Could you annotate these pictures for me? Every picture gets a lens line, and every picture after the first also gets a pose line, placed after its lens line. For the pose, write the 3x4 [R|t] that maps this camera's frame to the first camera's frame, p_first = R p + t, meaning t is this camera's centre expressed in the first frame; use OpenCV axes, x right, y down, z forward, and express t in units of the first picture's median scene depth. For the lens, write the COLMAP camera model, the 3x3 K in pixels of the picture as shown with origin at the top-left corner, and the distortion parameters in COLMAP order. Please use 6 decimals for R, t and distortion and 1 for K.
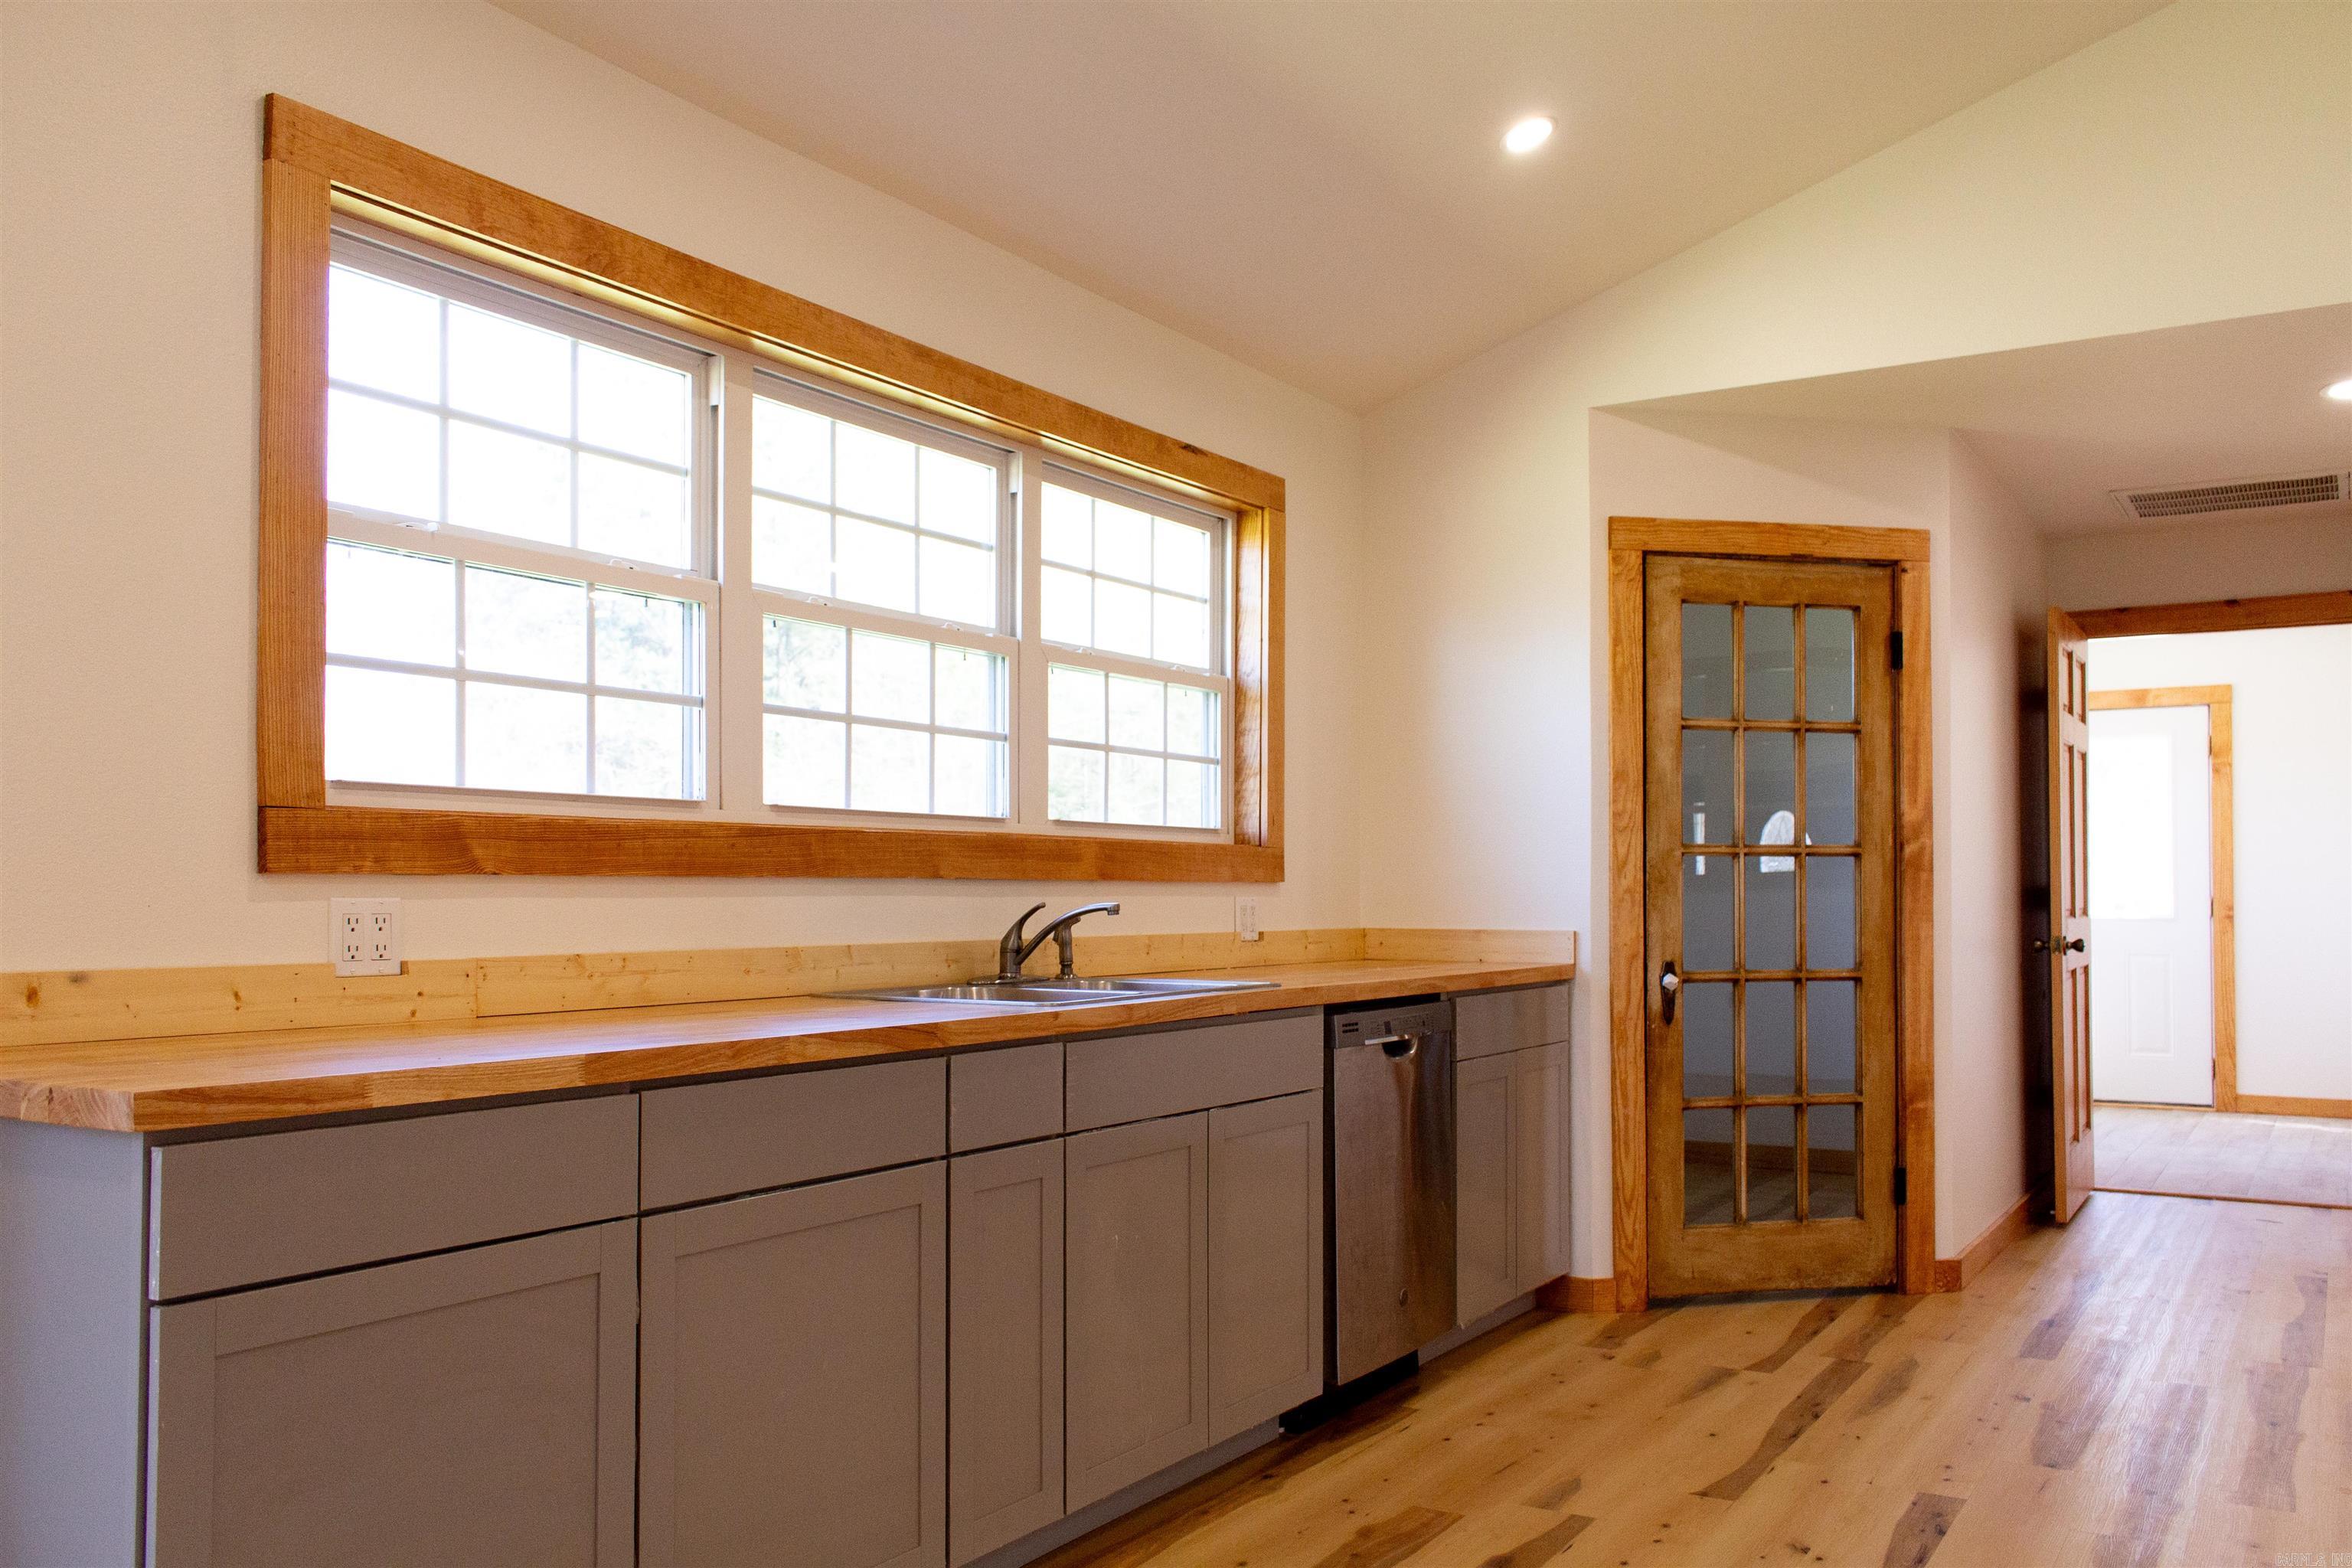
lens RADIAL K [[1923.2, 0, 1088.3], [0, 1923.2, 858.0], [0, 0, 1]] dist [0.000574, 0.020337]
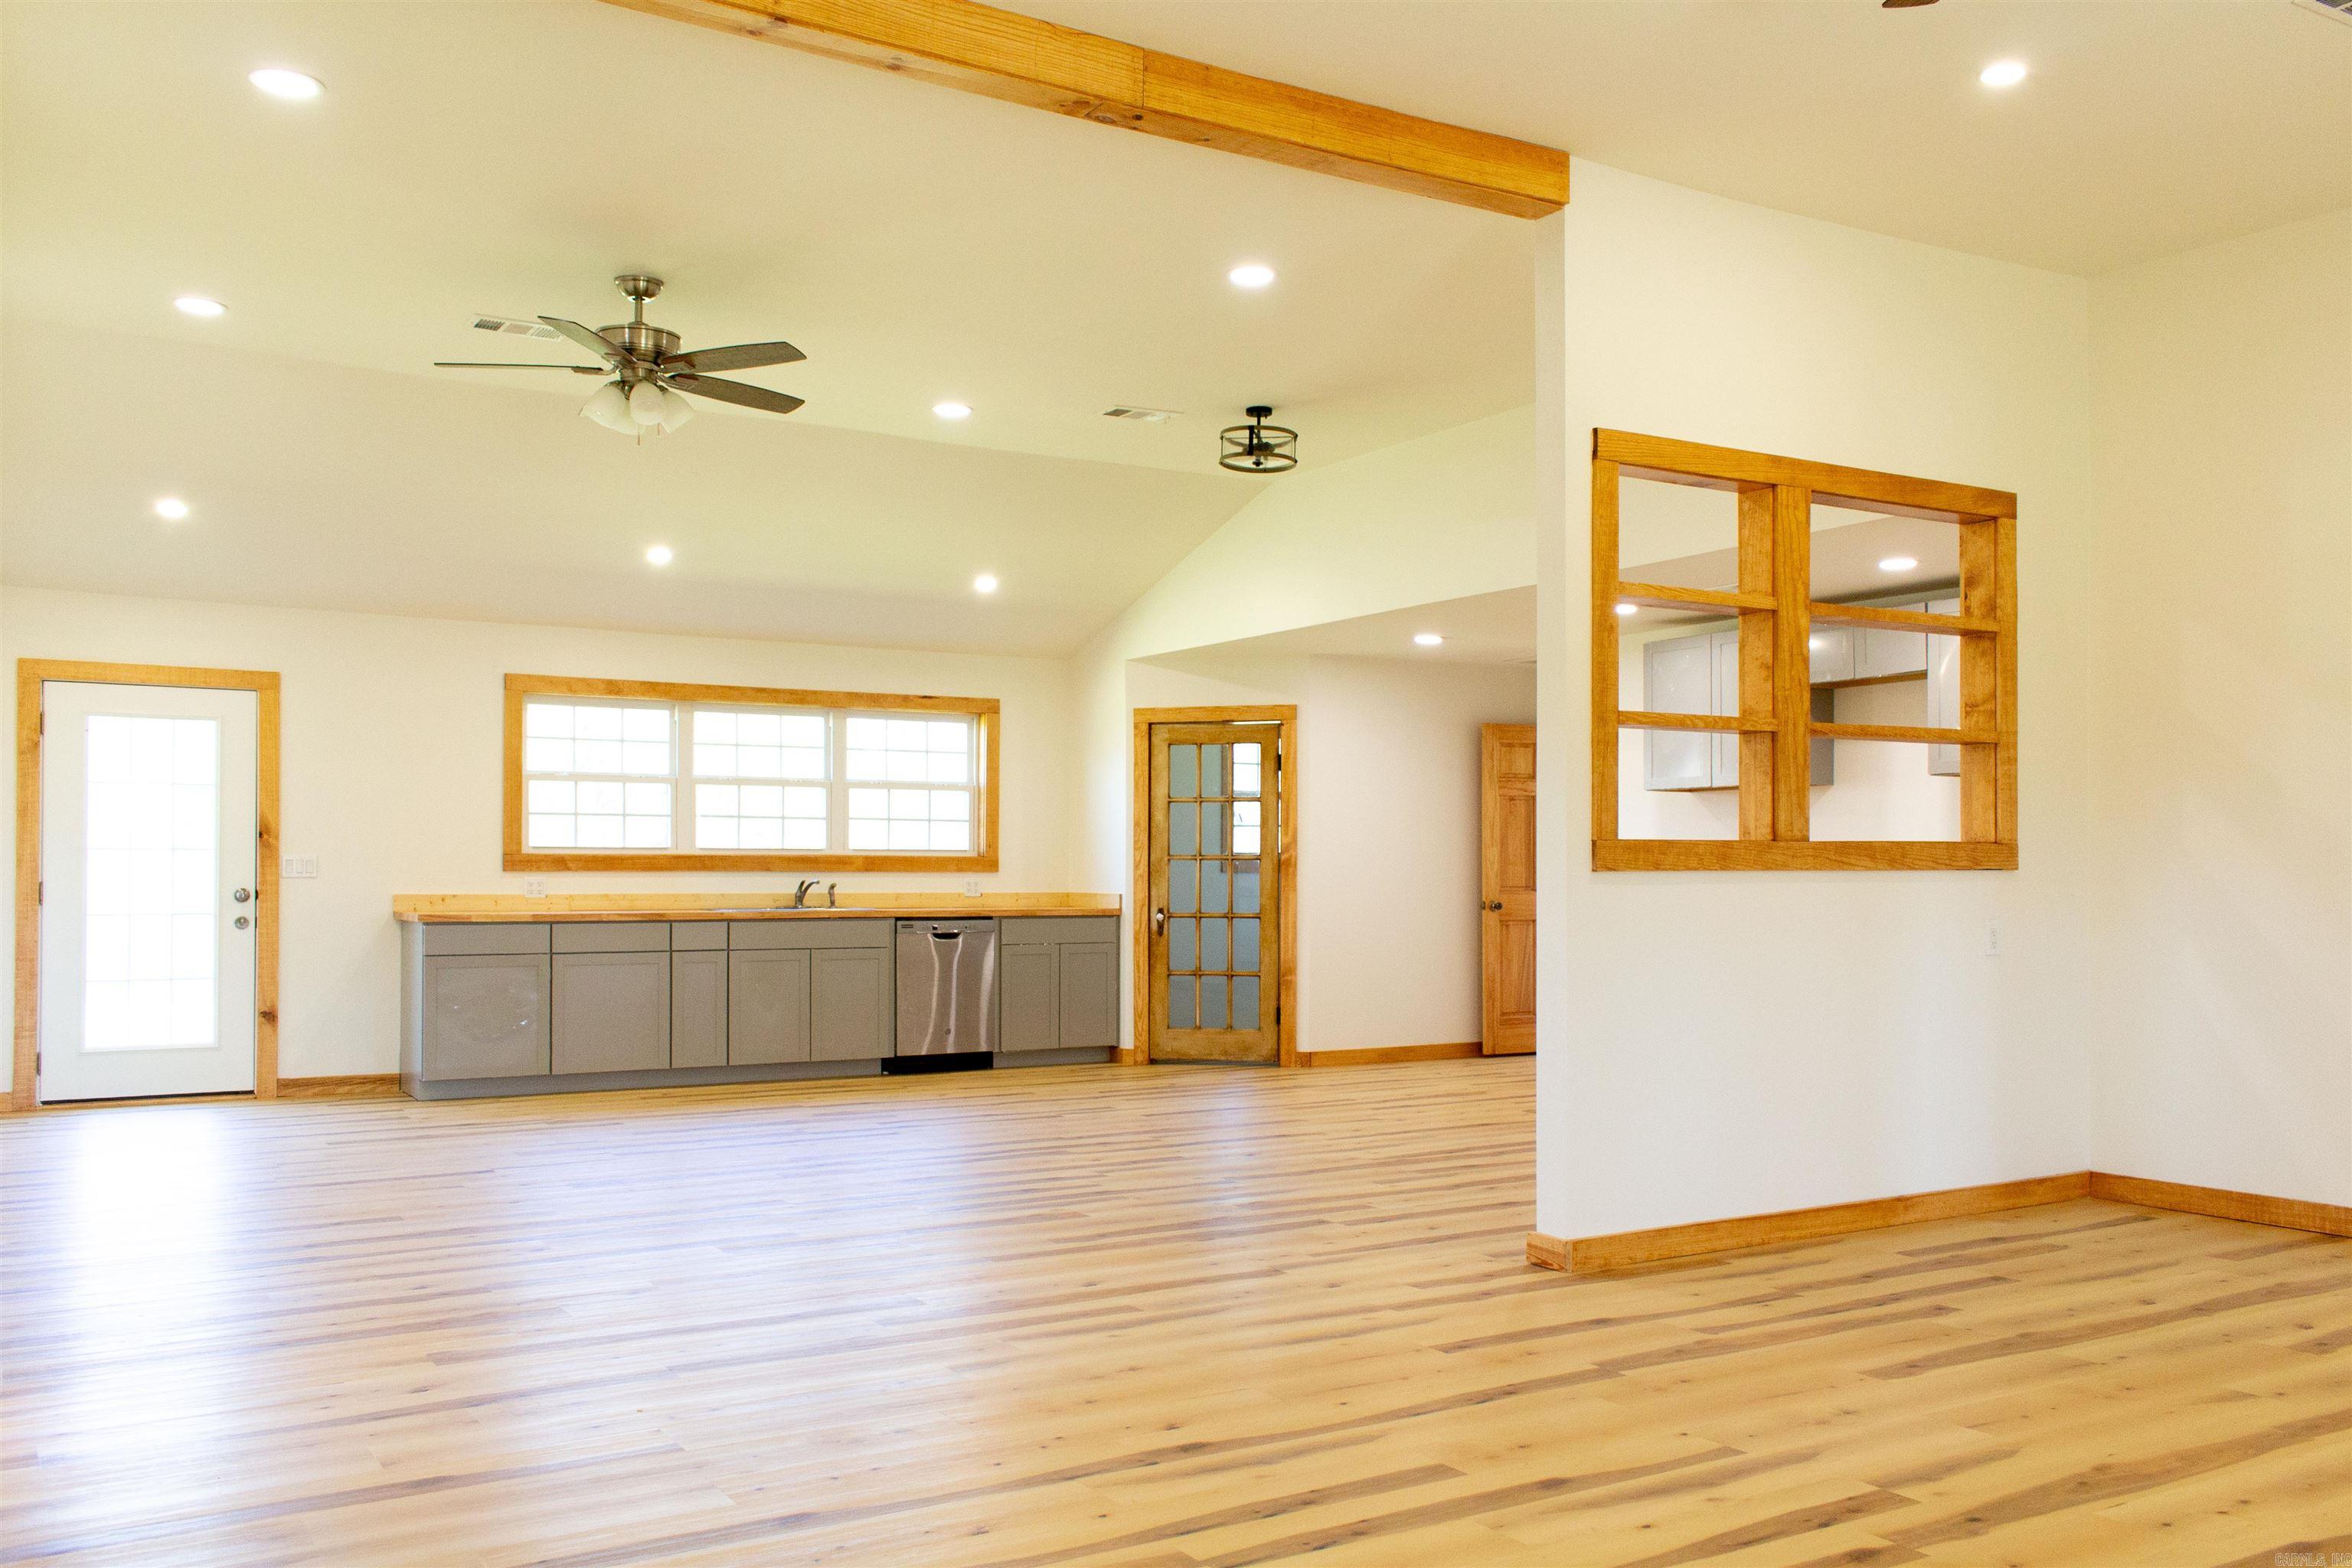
lens RADIAL K [[1923.2, 0, 1072.1], [0, 1923.2, 855.0], [0, 0, 1]] dist [0.000574, 0.020337]
pose [[0.896478, -0.002095, -0.443084, 1.190097], [0.005672, 0.999961, 0.006748, -0.022683], [0.443053, -0.008562, 0.896455, -1.024071]]
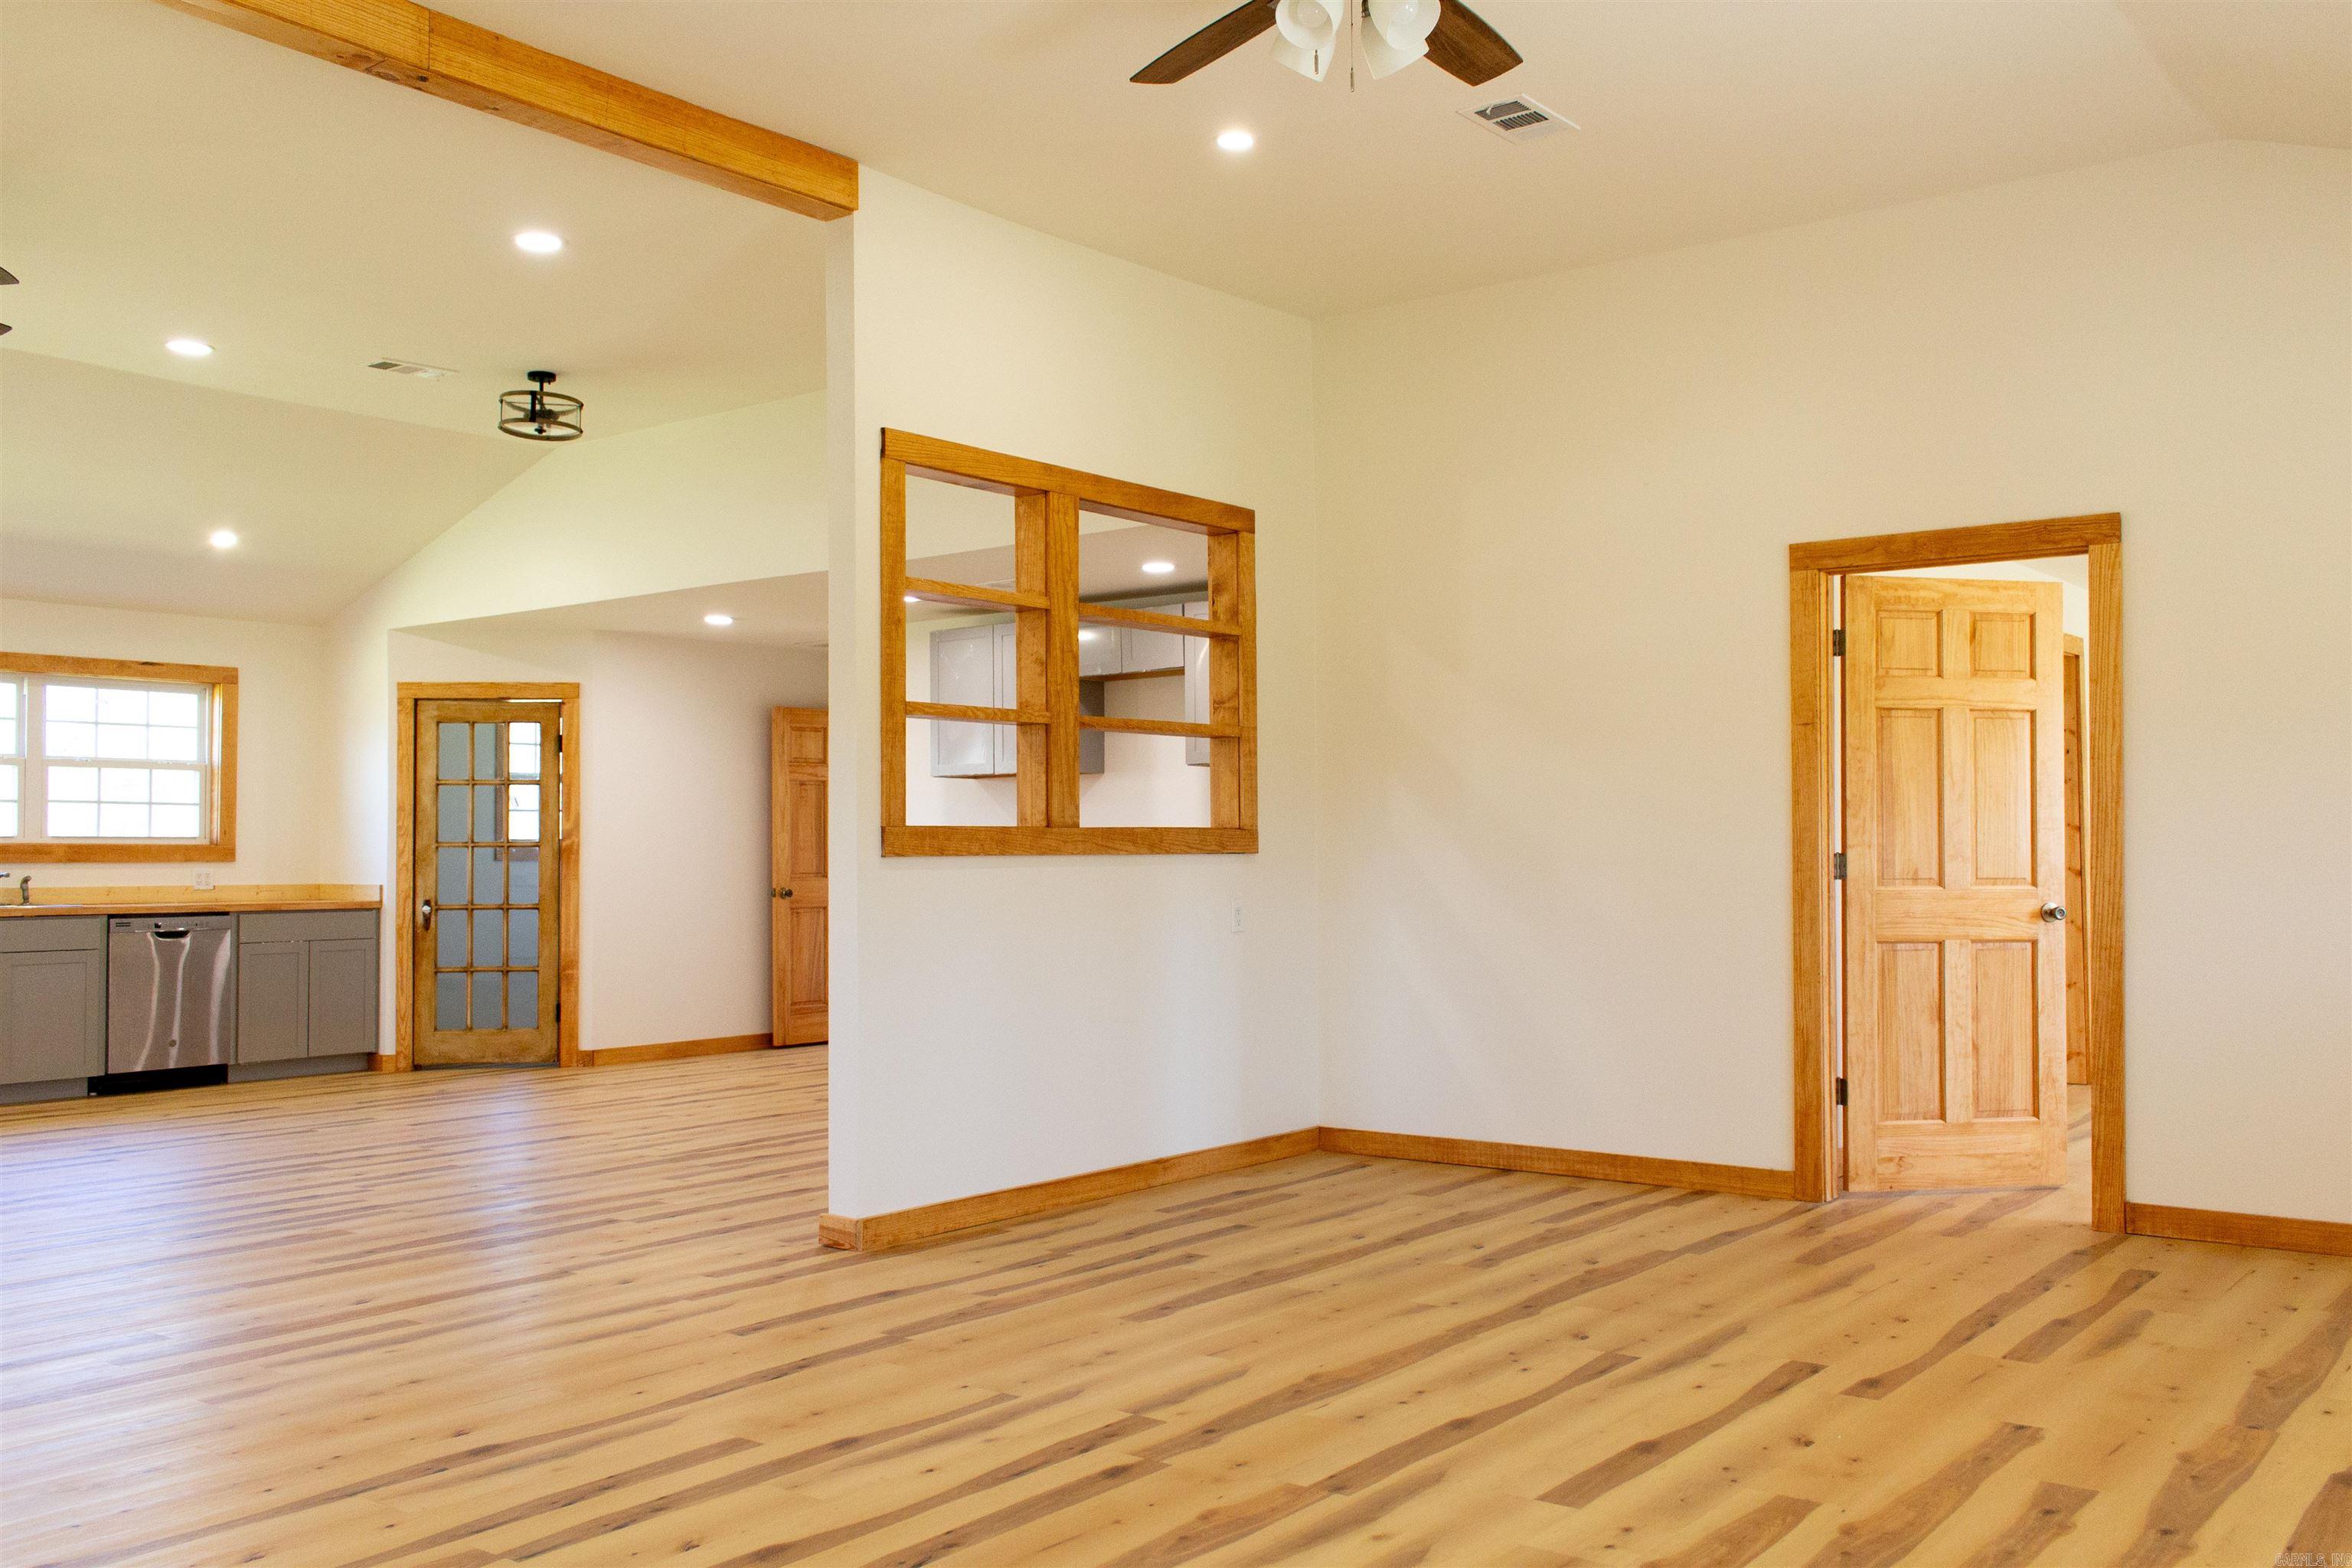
lens RADIAL K [[2020.1, 0, 1104.1], [0, 2020.1, 785.2], [0, 0, 1]] dist [0.014898, -0.010775]
pose [[0.996334, -0.007762, -0.085193, 1.200757], [0.006221, 0.999813, -0.018335, -0.023735], [0.085320, 0.017738, 0.996196, -1.076421]]
